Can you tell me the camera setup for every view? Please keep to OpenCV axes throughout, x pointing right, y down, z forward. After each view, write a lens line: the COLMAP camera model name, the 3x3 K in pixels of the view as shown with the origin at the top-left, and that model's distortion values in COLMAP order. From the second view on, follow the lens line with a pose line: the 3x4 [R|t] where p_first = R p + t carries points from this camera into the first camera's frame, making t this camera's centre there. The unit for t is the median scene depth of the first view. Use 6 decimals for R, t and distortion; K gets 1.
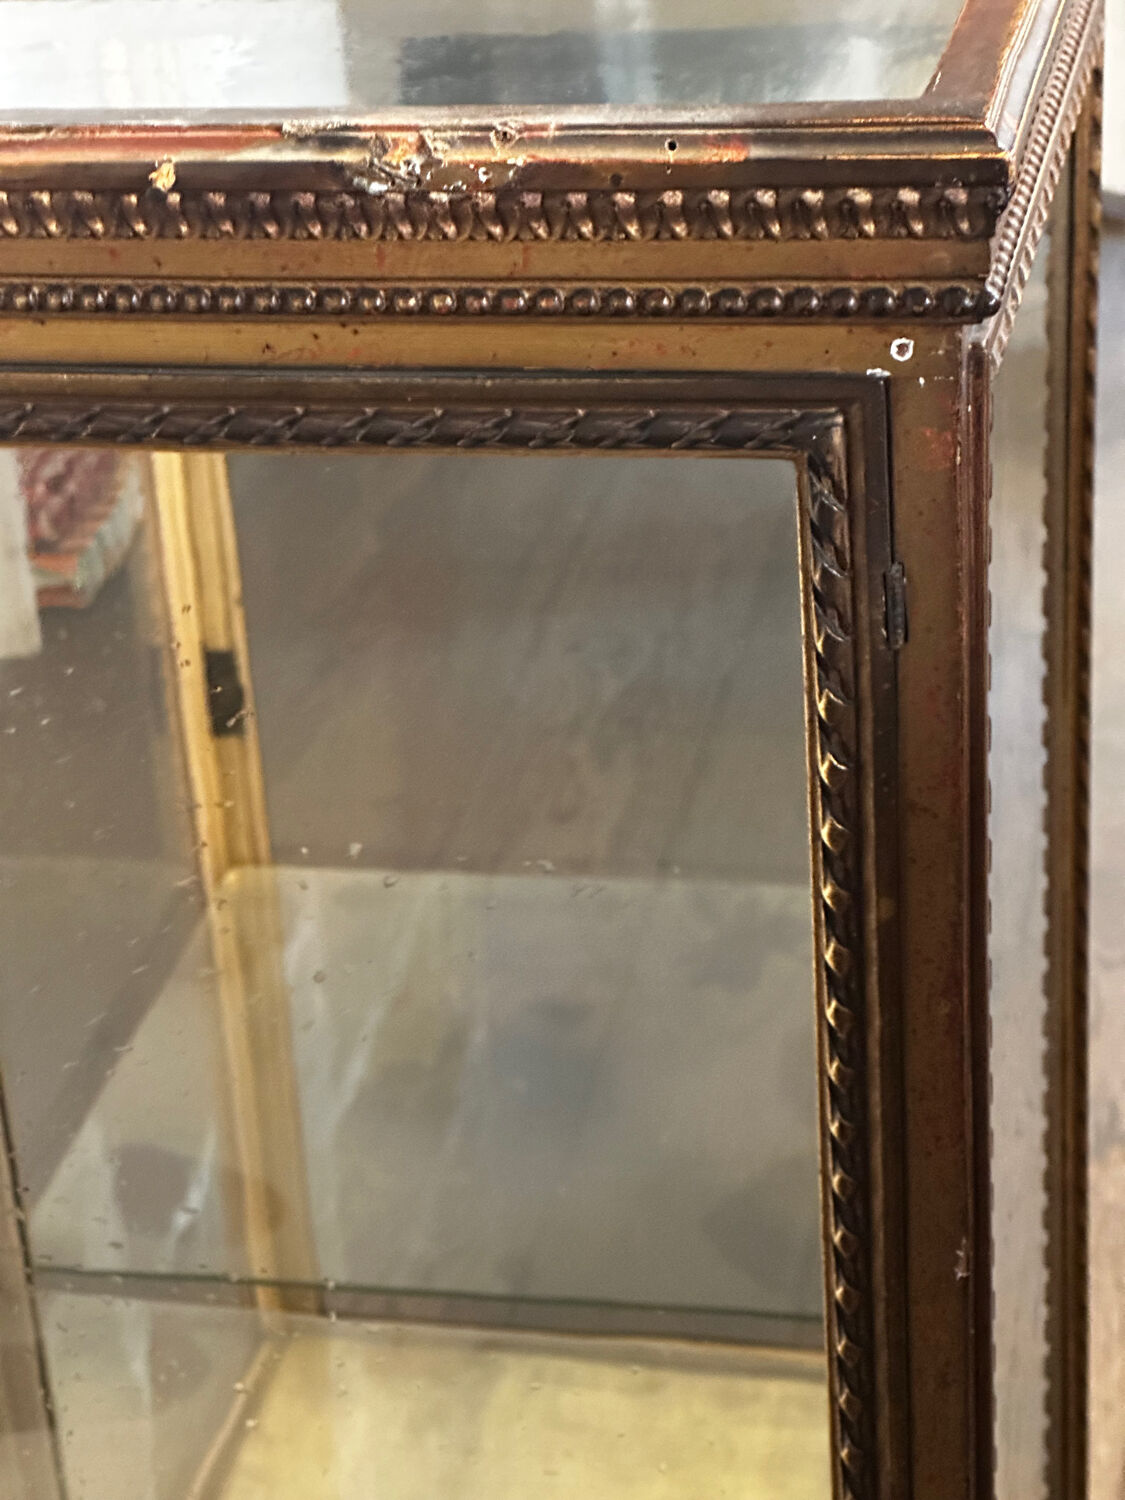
lens RADIAL K [[3434.9, 0, 559.8], [0, 3434.9, 776.5], [0, 0, 1]] dist [-0.082630, 2.560702]
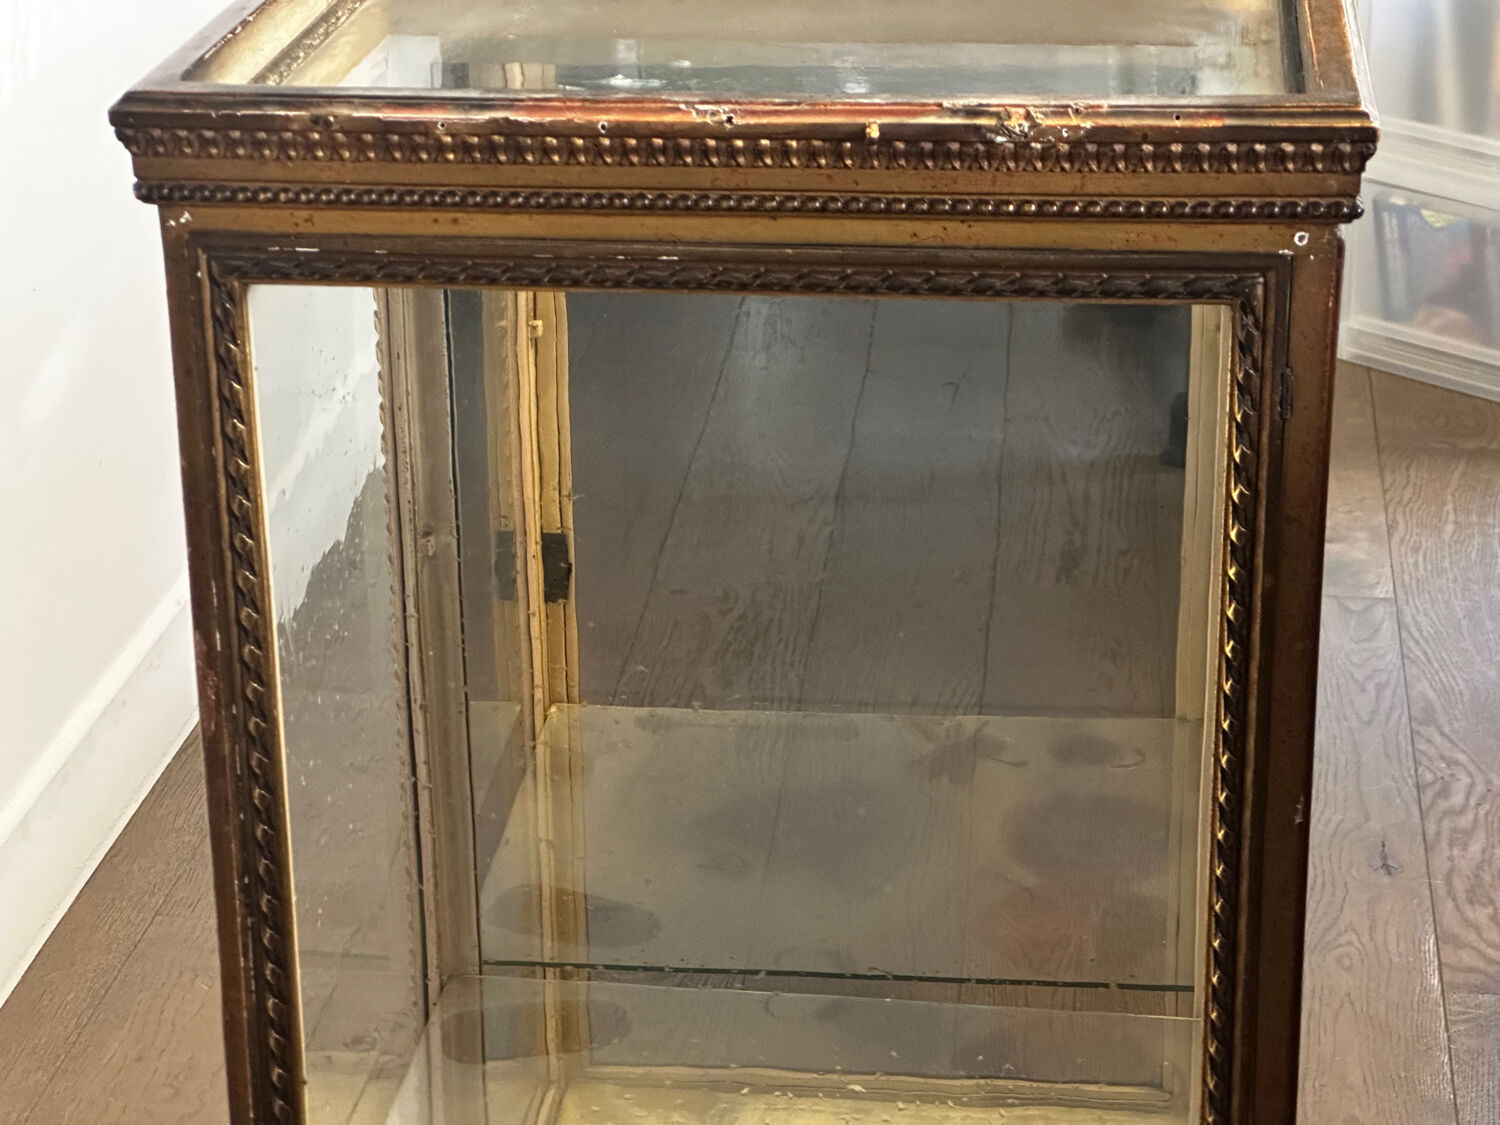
lens RADIAL K [[3405.8, 0, 731.4], [0, 3405.8, 564.1], [0, 0, 1]] dist [-0.032255, 3.491157]
pose [[0.994578, 0.011345, 0.103377, -0.355346], [-0.002595, 0.996430, -0.084384, 0.181139], [-0.103965, 0.083658, 0.991056, -0.645398]]
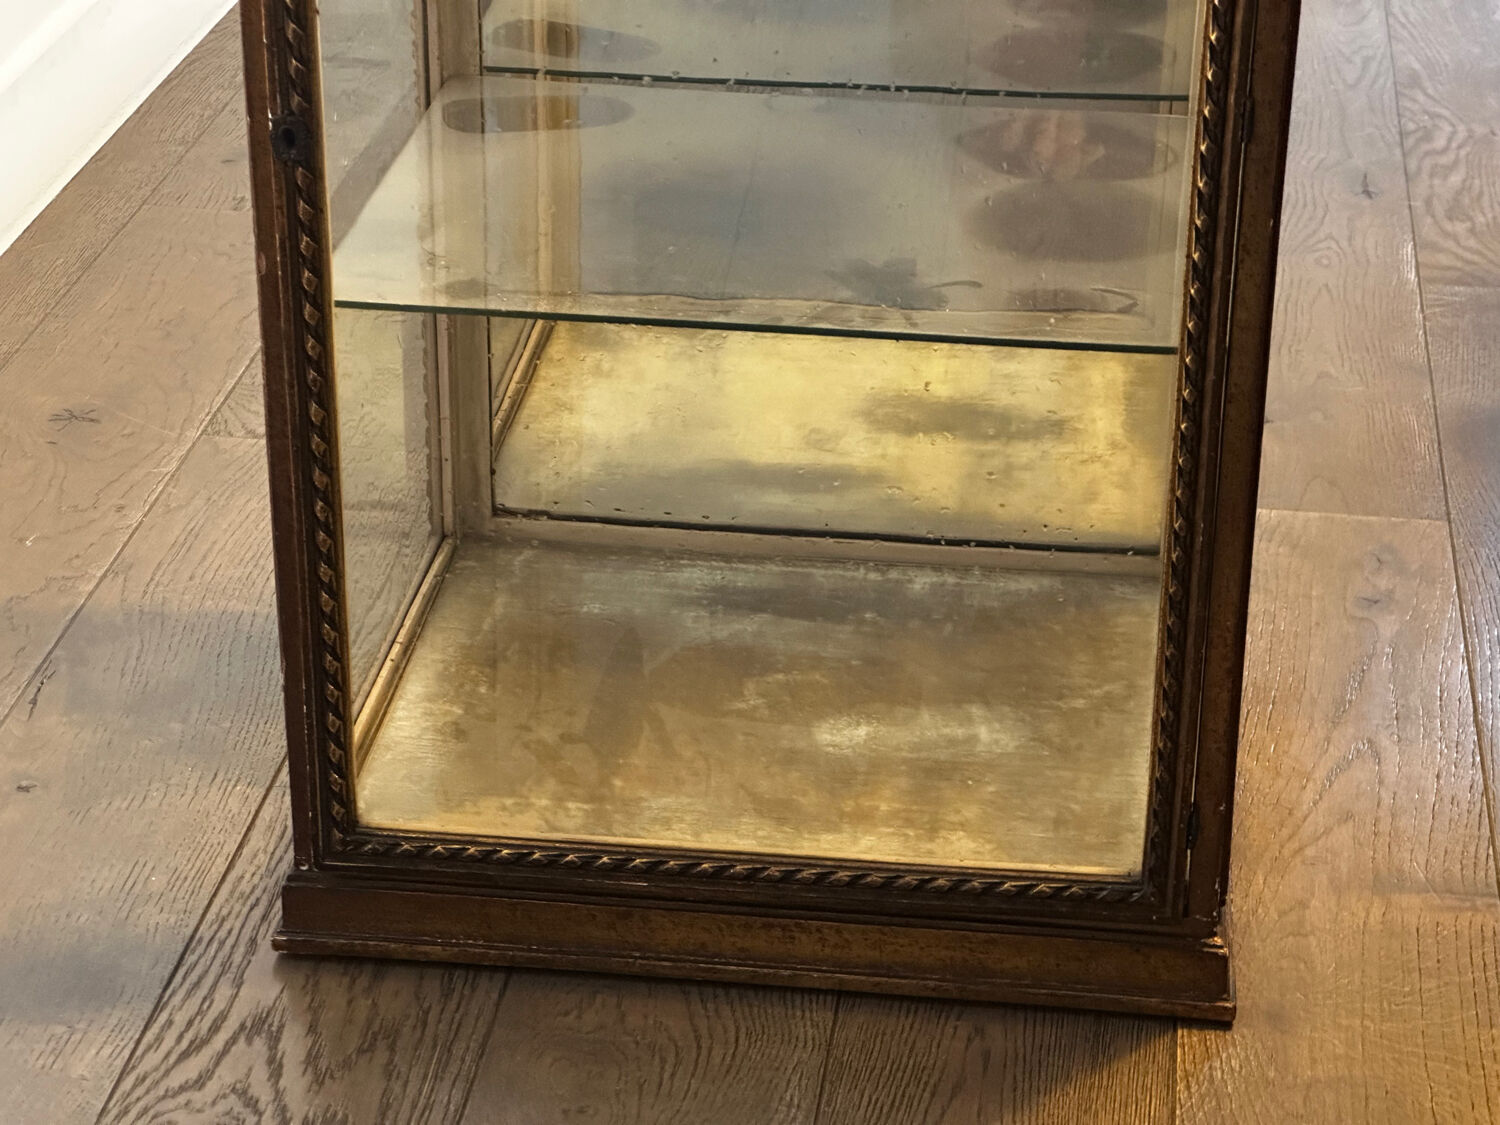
lens RADIAL K [[3407.3, 0, 753.2], [0, 3407.3, 560.8], [0, 0, 1]] dist [0.101848, 1.133936]
pose [[0.992041, 0.025784, 0.123248, -0.378046], [-0.023530, 0.999529, -0.019715, 0.656875], [-0.123699, 0.016658, 0.992180, -0.643340]]
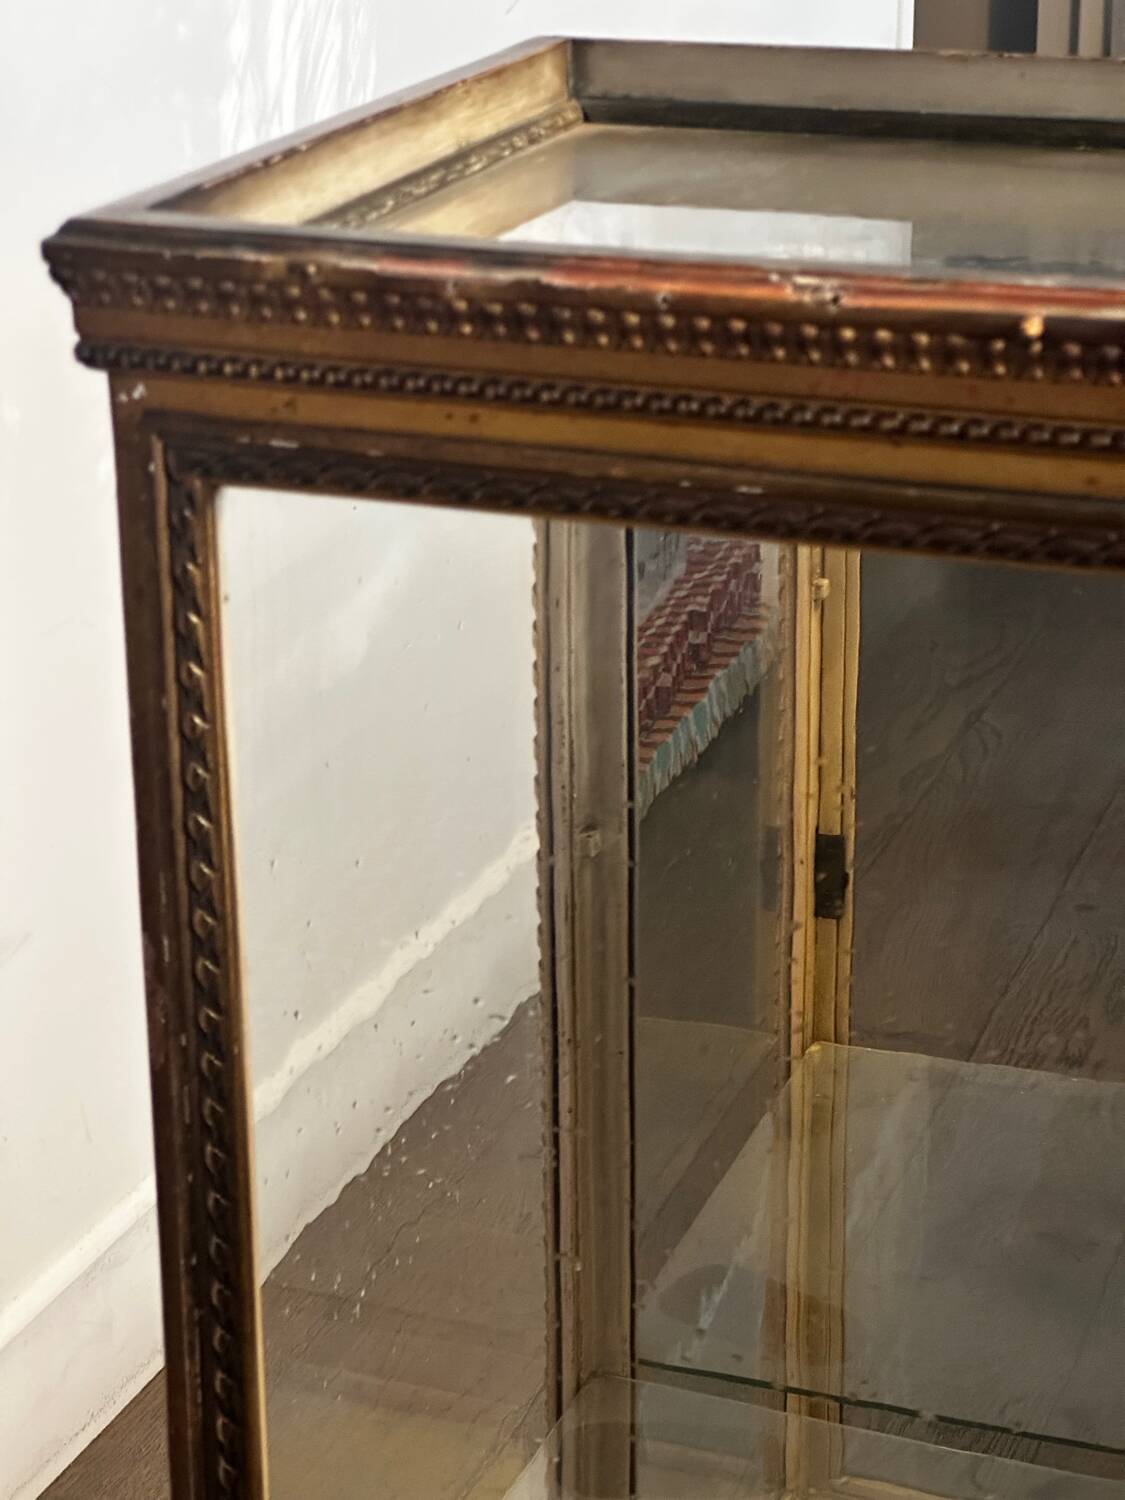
lens RADIAL K [[3363.9, 0, 576.8], [0, 3363.9, 772.0], [0, 0, 1]] dist [0.089696, 1.066353]
pose [[0.987182, 0.105299, -0.119933, -0.113799], [-0.116134, 0.989394, -0.087246, 0.097586], [0.109474, 0.100056, 0.988941, -0.156120]]
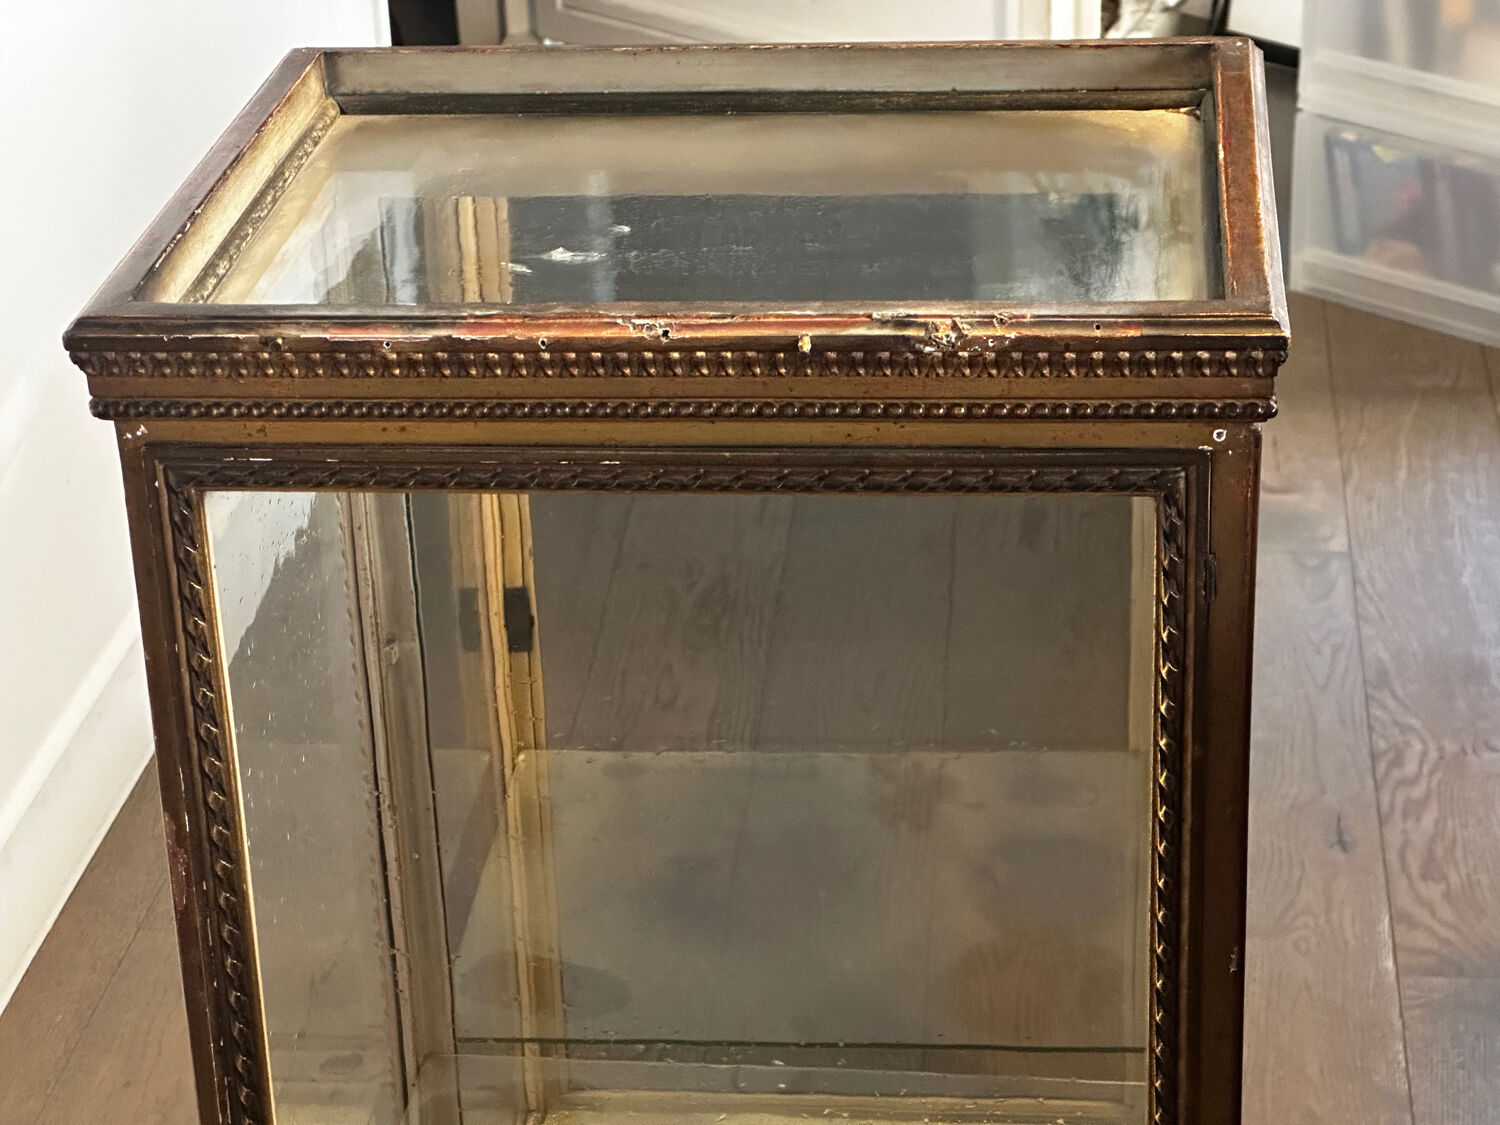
lens RADIAL K [[3432.8, 0, 758.8], [0, 3432.8, 546.8], [0, 0, 1]] dist [-0.383751, 9.261769]
pose [[0.992933, -0.021613, 0.116689, -0.343212], [0.025680, 0.999110, -0.033466, -0.013078], [-0.115862, 0.036226, 0.992605, -0.726315]]
